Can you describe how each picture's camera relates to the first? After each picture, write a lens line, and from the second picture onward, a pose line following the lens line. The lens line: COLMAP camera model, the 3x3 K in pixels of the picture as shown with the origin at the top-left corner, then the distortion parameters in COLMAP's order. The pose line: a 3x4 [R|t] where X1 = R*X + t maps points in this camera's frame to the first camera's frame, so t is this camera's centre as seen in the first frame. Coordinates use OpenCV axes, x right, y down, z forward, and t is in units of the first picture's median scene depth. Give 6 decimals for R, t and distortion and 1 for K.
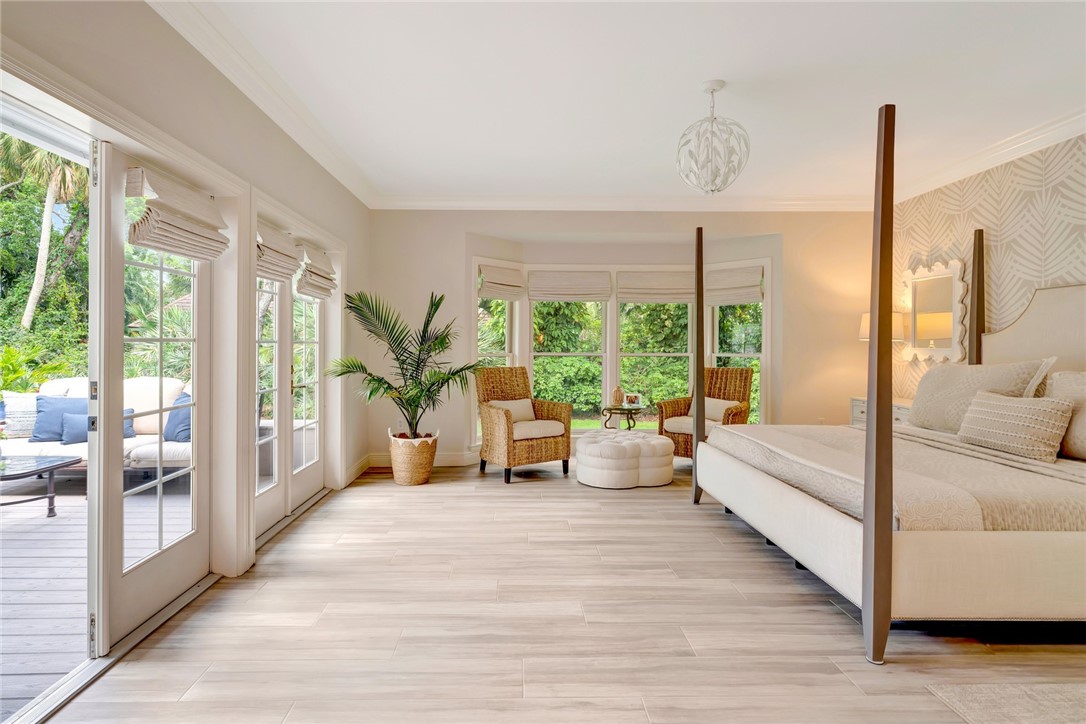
lens RADIAL K [[526.4, 0, 541.2], [0, 526.4, 349.0], [0, 0, 1]] dist [-0.035295, -0.000060]
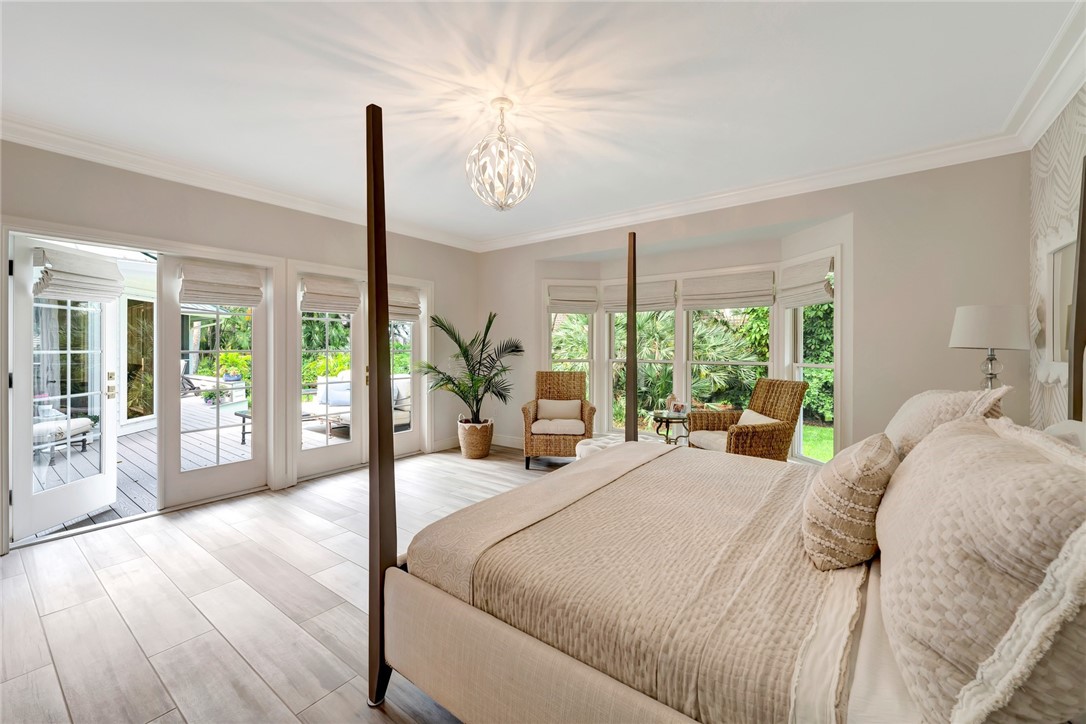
lens RADIAL K [[439.2, 0, 544.5], [0, 439.2, 353.2], [0, 0, 1]] dist [0.001339, 0.000141]
pose [[0.792040, 0.008338, -0.610412, 0.577101], [-0.005312, 0.999963, 0.006767, -0.014875], [0.610446, -0.002118, 0.792055, 0.230414]]
